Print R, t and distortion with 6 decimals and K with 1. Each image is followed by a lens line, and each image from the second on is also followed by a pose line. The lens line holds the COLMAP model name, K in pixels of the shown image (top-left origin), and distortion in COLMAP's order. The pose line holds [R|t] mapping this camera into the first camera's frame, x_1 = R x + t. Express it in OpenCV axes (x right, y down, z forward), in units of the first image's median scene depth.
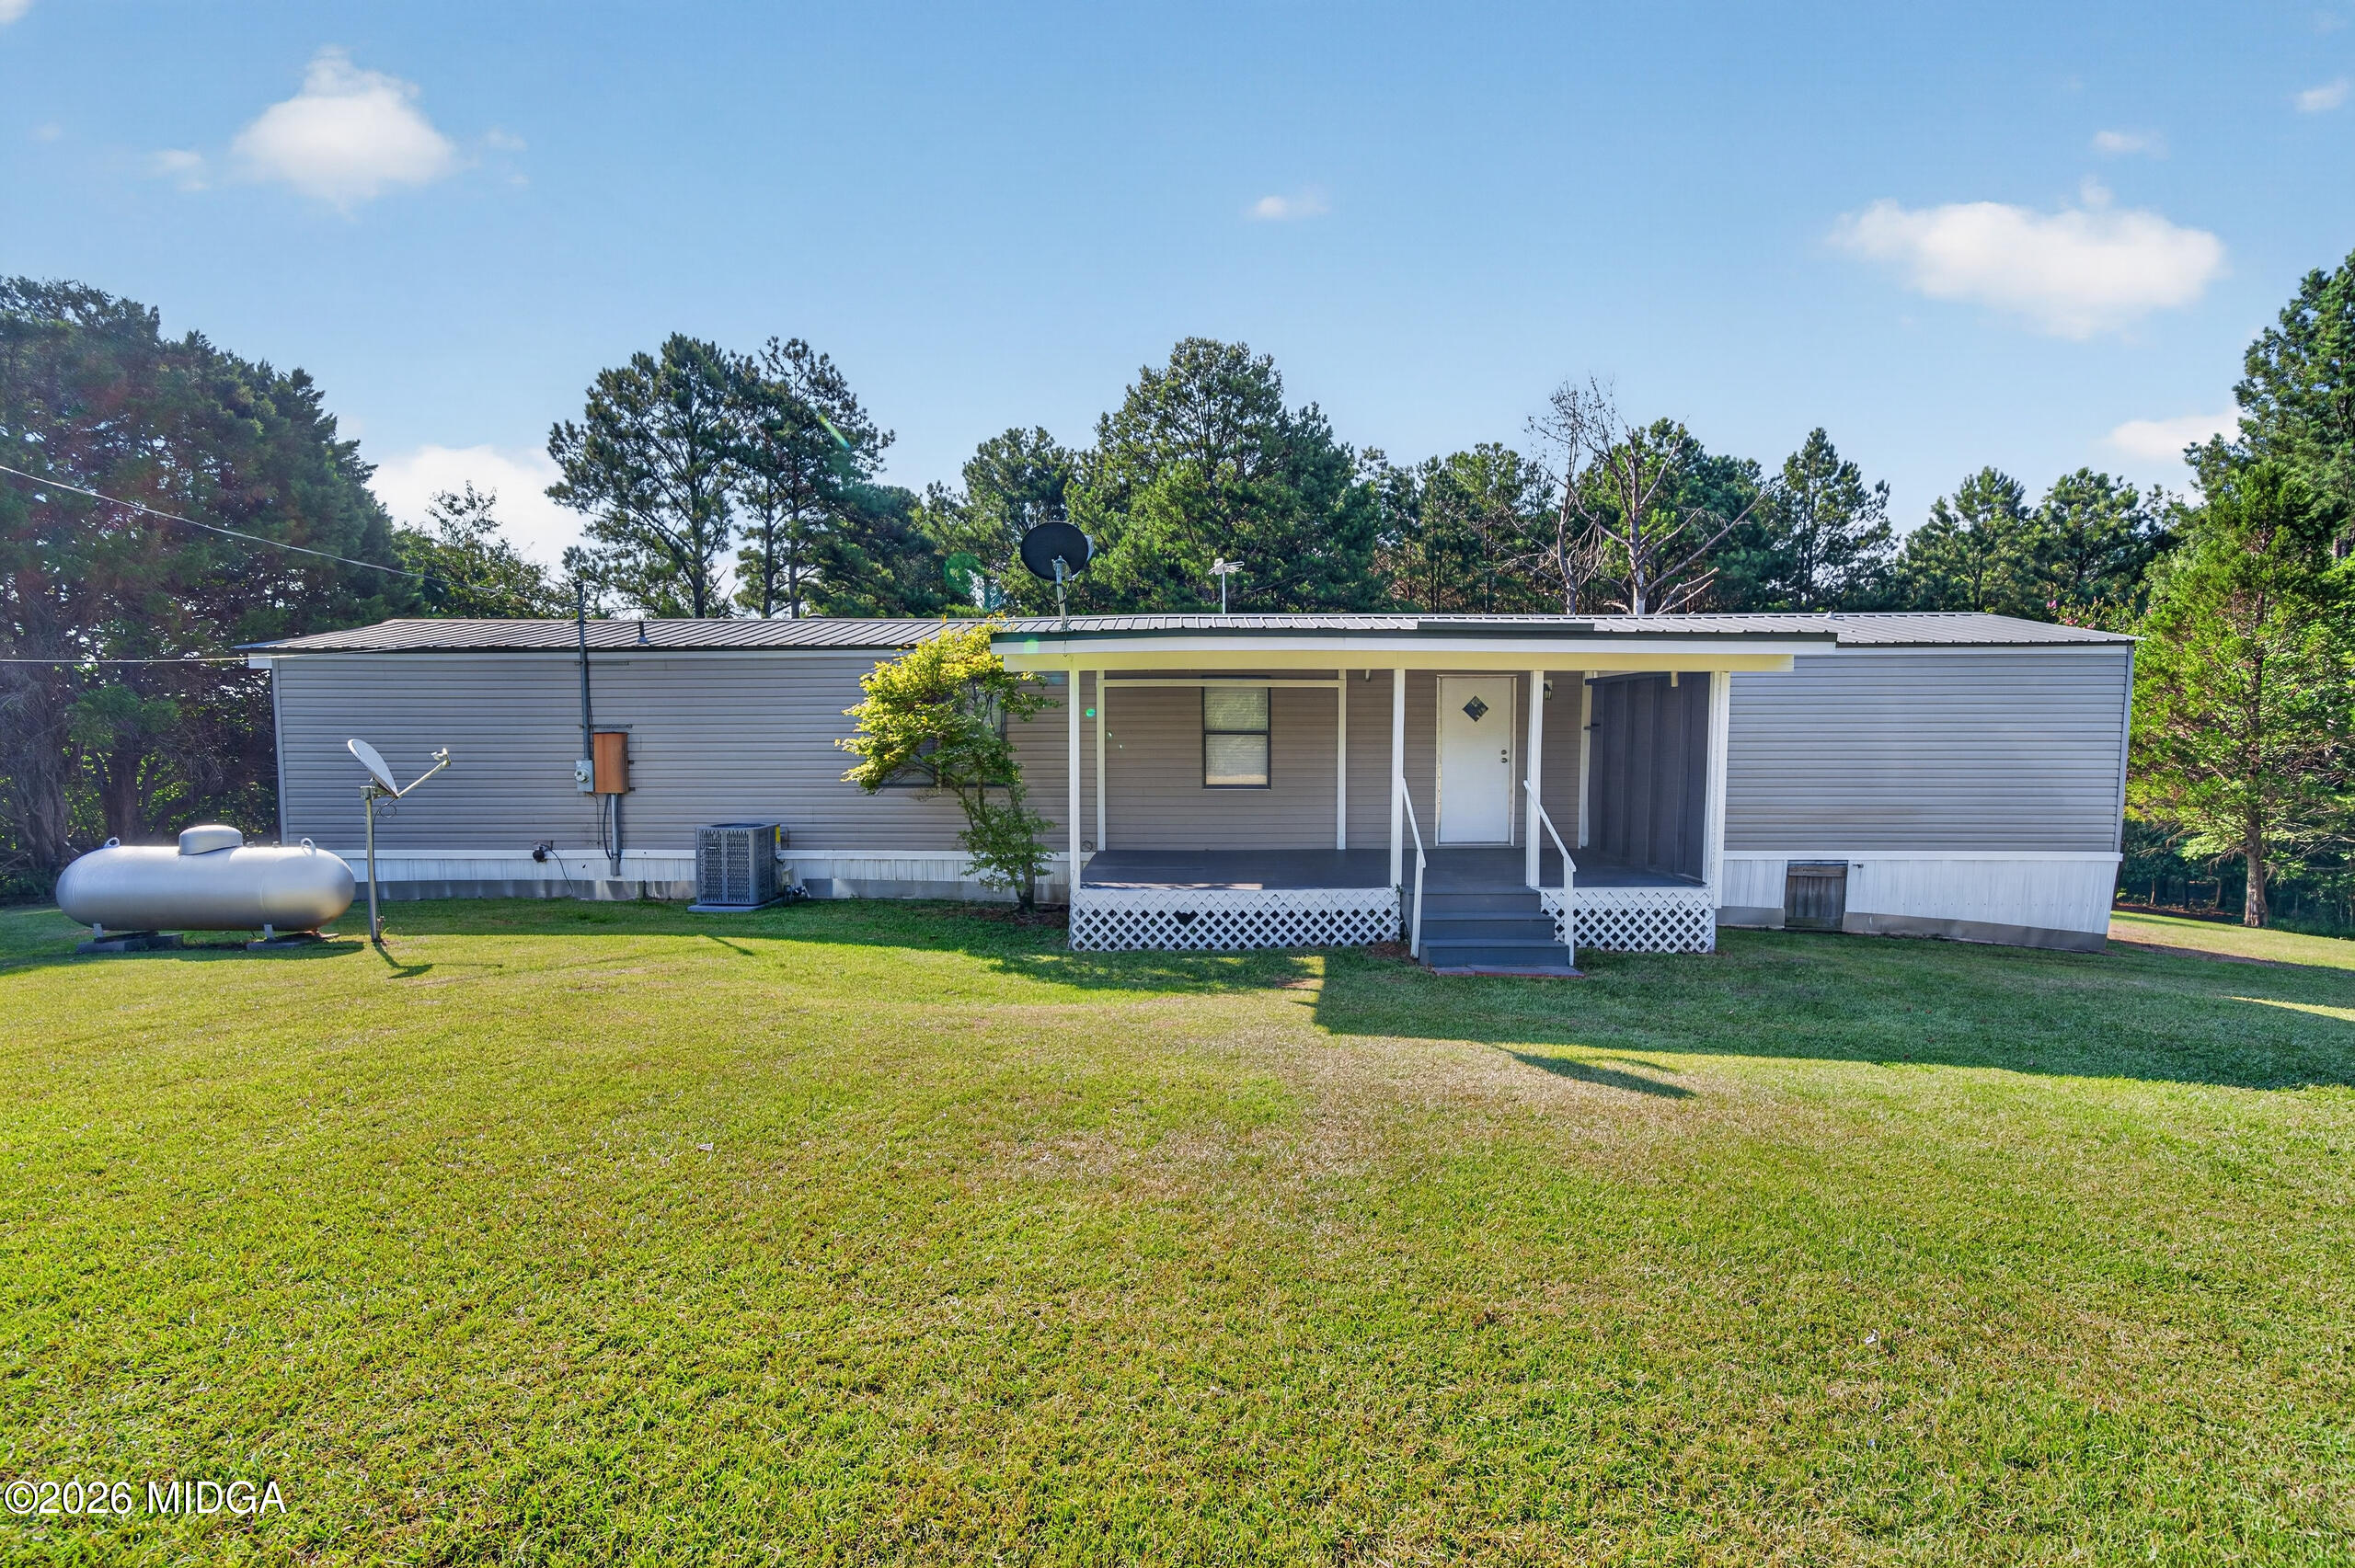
lens RADIAL K [[994.3, 0, 1177.5], [0, 994.3, 784.0], [0, 0, 1]] dist [-0.002120, -0.000430]
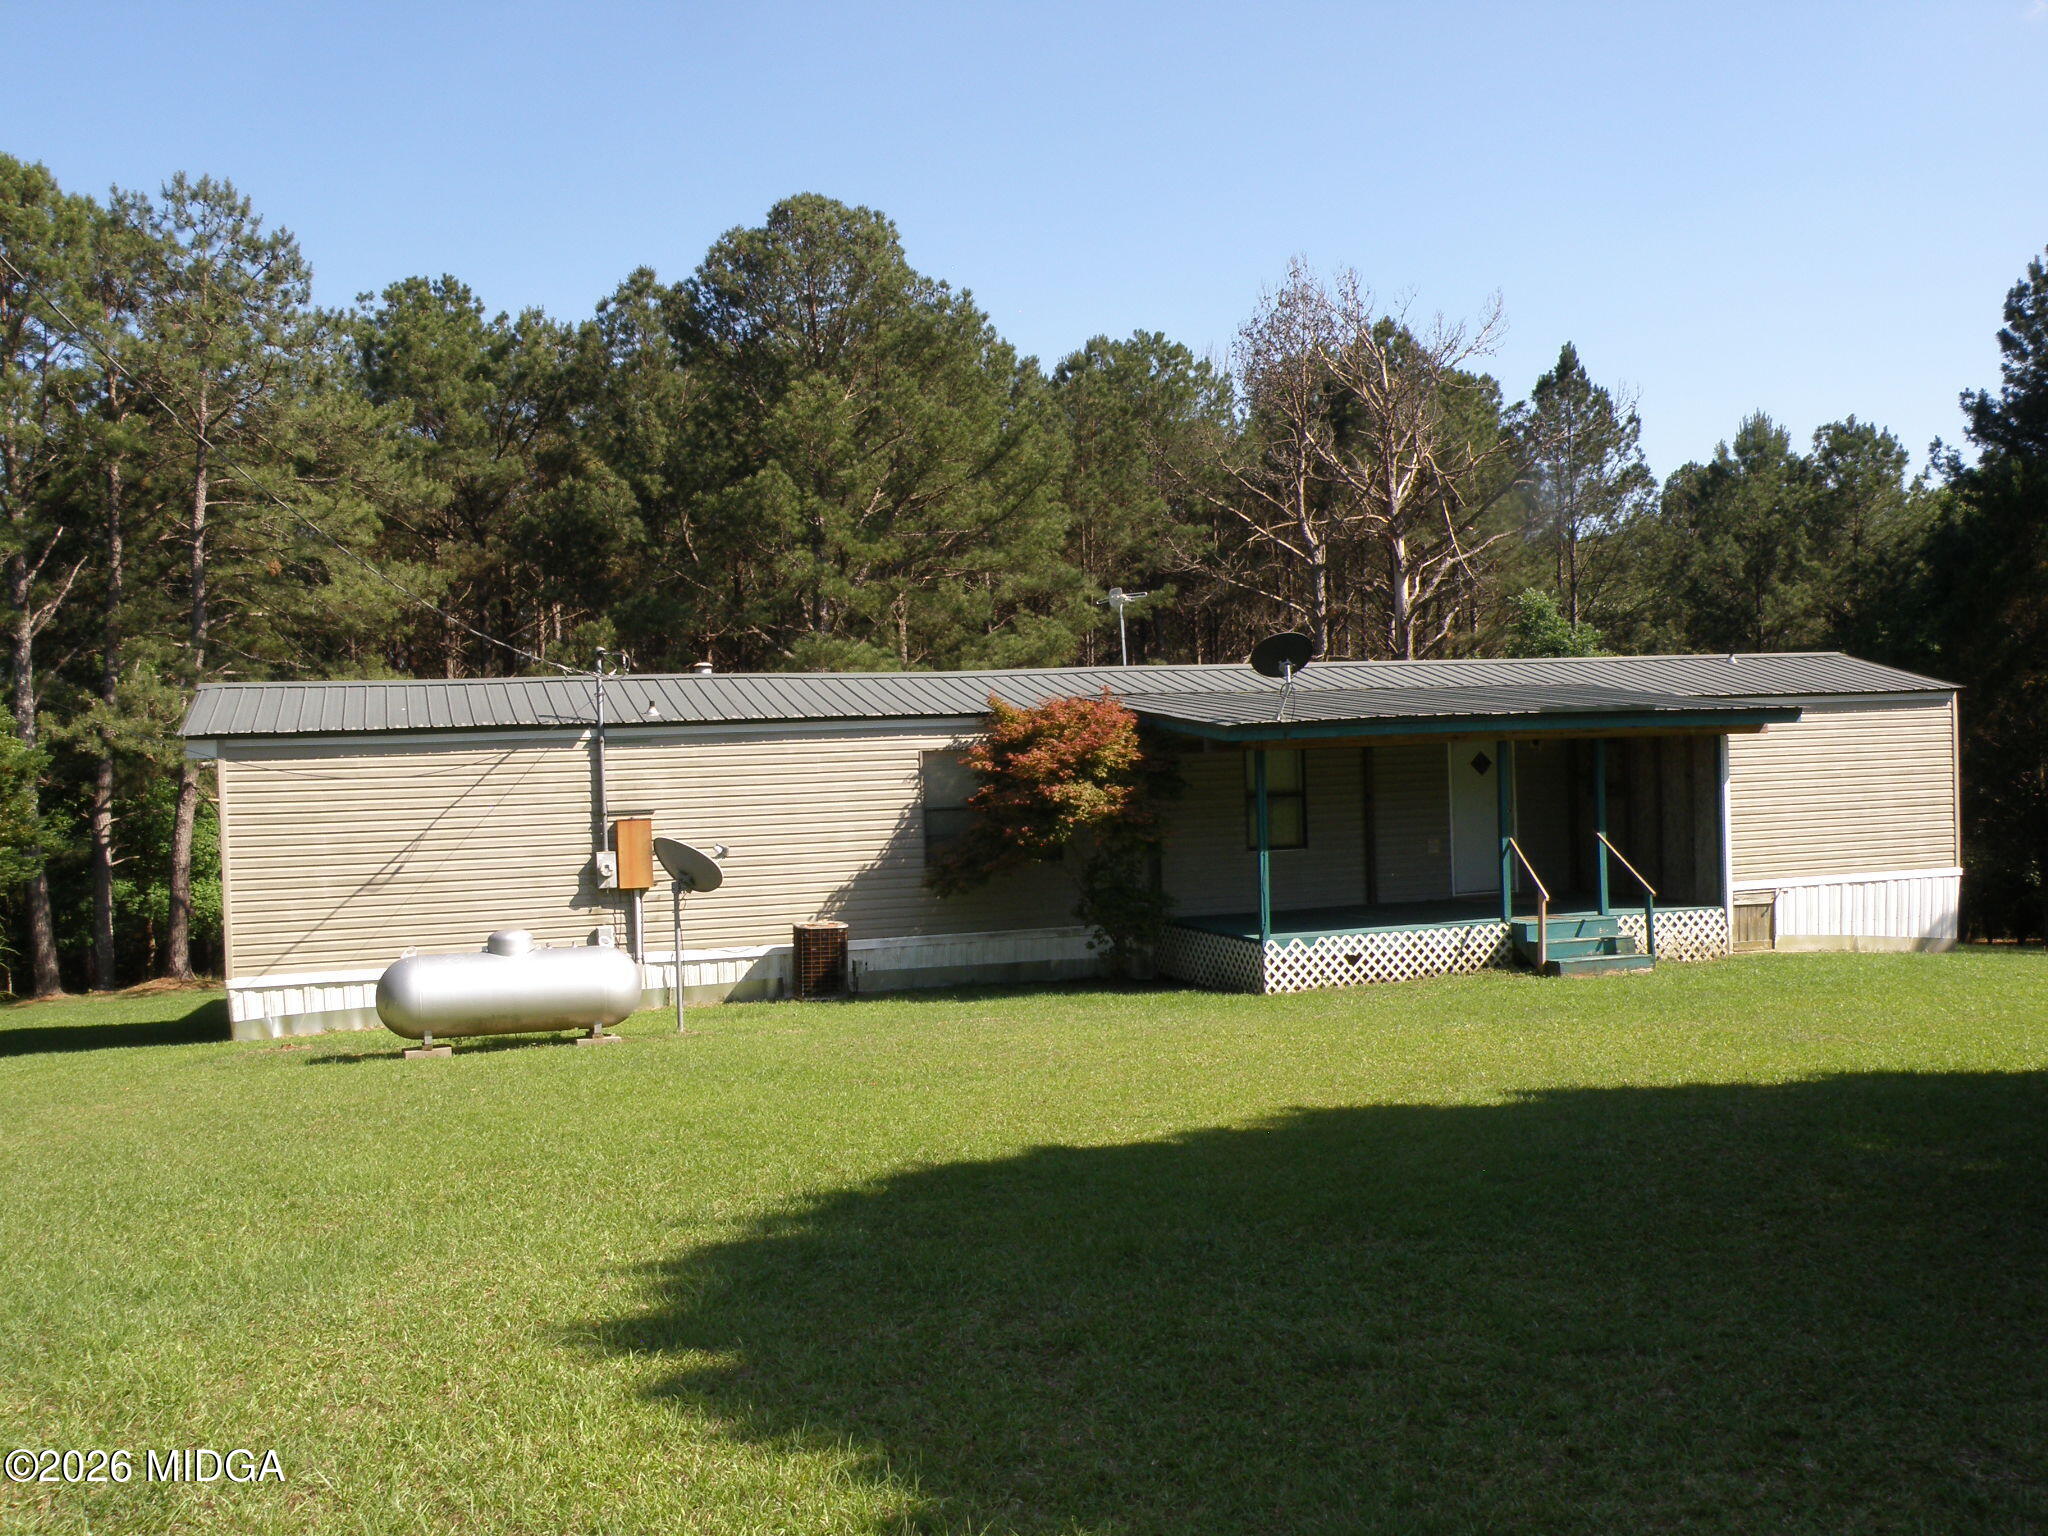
lens RADIAL K [[1944.5, 0, 1024.0], [0, 1944.5, 768.0], [0, 0, 1]] dist [0.007725, 0.014416]
pose [[0.939555, -0.032730, 0.340830, -0.815579], [0.045427, 0.998537, -0.029335, -0.029315], [-0.339371, 0.043045, 0.939667, -0.743356]]
